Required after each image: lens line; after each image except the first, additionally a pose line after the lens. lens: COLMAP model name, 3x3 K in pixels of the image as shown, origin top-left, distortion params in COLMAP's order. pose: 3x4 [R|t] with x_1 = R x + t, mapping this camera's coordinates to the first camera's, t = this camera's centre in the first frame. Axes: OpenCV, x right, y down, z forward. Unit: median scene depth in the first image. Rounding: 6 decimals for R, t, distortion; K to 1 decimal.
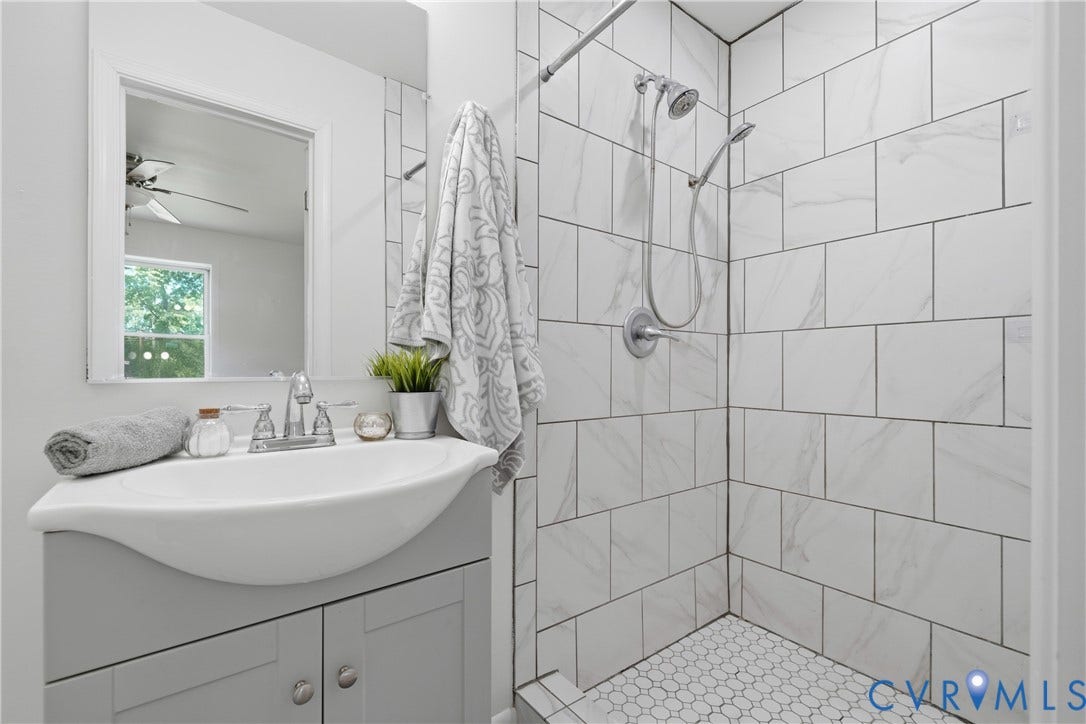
lens RADIAL K [[471.8, 0, 543.5], [0, 471.8, 365.0], [0, 0, 1]] dist [0.000594, 0.000034]
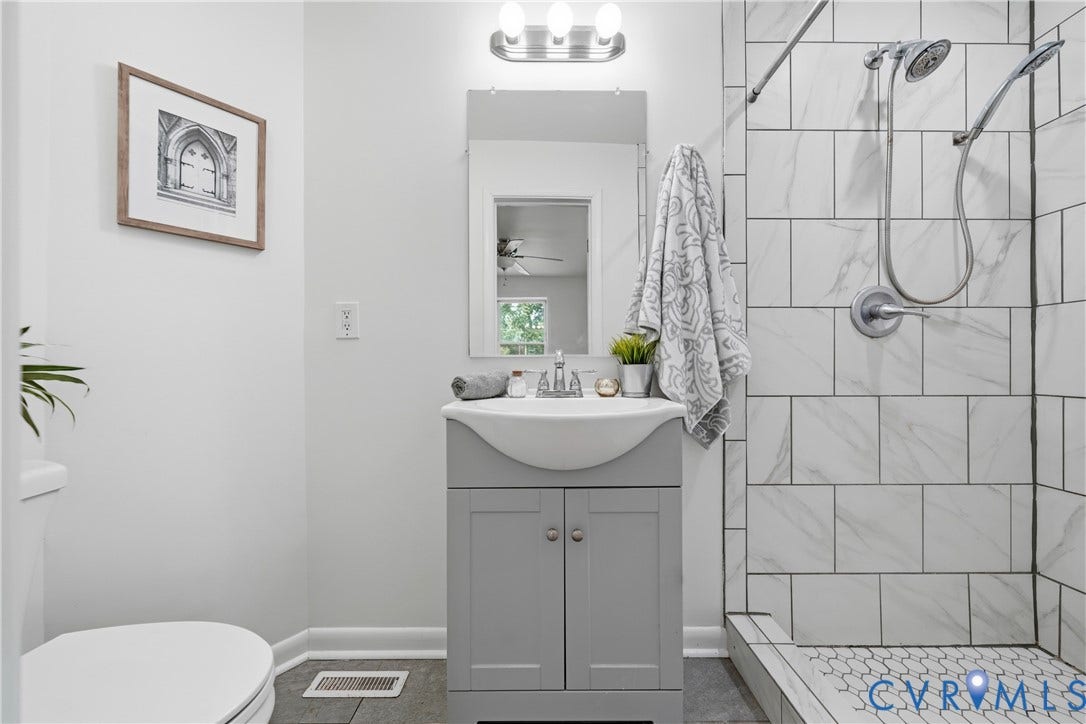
lens RADIAL K [[379.6, 0, 546.3], [0, 379.6, 365.2], [0, 0, 1]] dist [-0.000052, -0.000147]
pose [[0.796463, -0.006846, -0.604648, 0.164661], [0.005920, 0.999976, -0.003523, 0.049074], [0.604658, -0.000773, 0.796485, -0.054632]]
